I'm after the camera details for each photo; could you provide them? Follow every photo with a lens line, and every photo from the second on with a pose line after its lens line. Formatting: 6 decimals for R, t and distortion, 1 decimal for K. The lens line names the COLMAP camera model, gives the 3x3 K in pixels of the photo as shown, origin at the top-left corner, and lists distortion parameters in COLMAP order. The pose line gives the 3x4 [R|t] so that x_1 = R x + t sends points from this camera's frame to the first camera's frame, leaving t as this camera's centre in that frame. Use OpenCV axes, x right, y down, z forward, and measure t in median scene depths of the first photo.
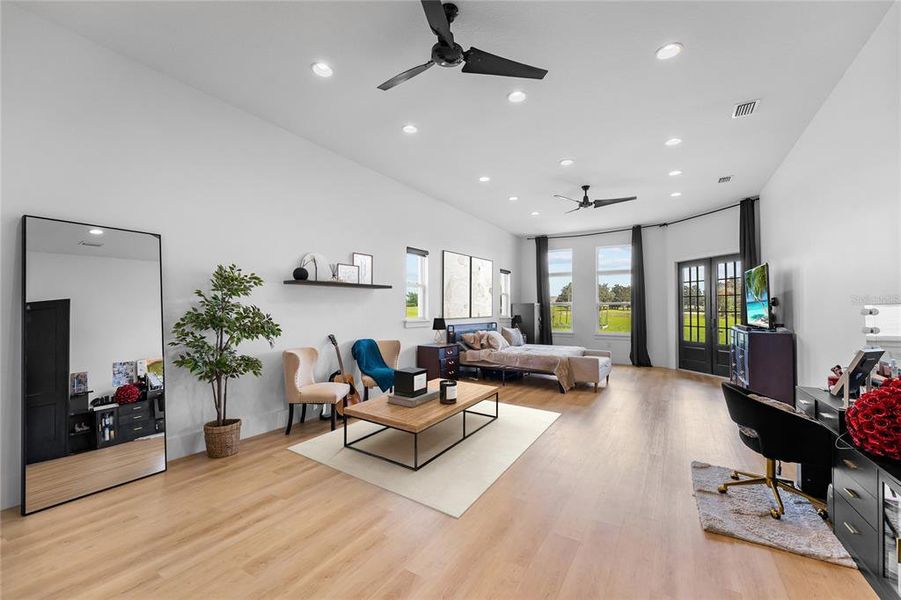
lens RADIAL K [[363.8, 0, 450.1], [0, 363.8, 303.0], [0, 0, 1]] dist [0.000399, 0.000188]
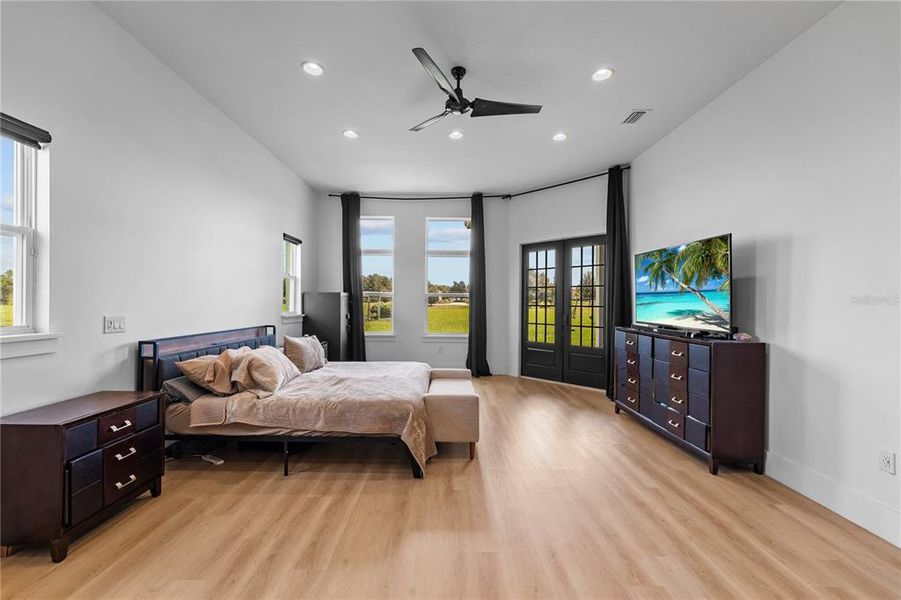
lens RADIAL K [[363.8, 0, 450.1], [0, 363.8, 303.0], [0, 0, 1]] dist [0.000399, 0.000188]
pose [[0.847269, 0.002587, 0.531158, 0.067706], [-0.015254, 0.999694, 0.019463, 0.004835], [-0.530946, -0.024592, 0.847049, 0.443289]]
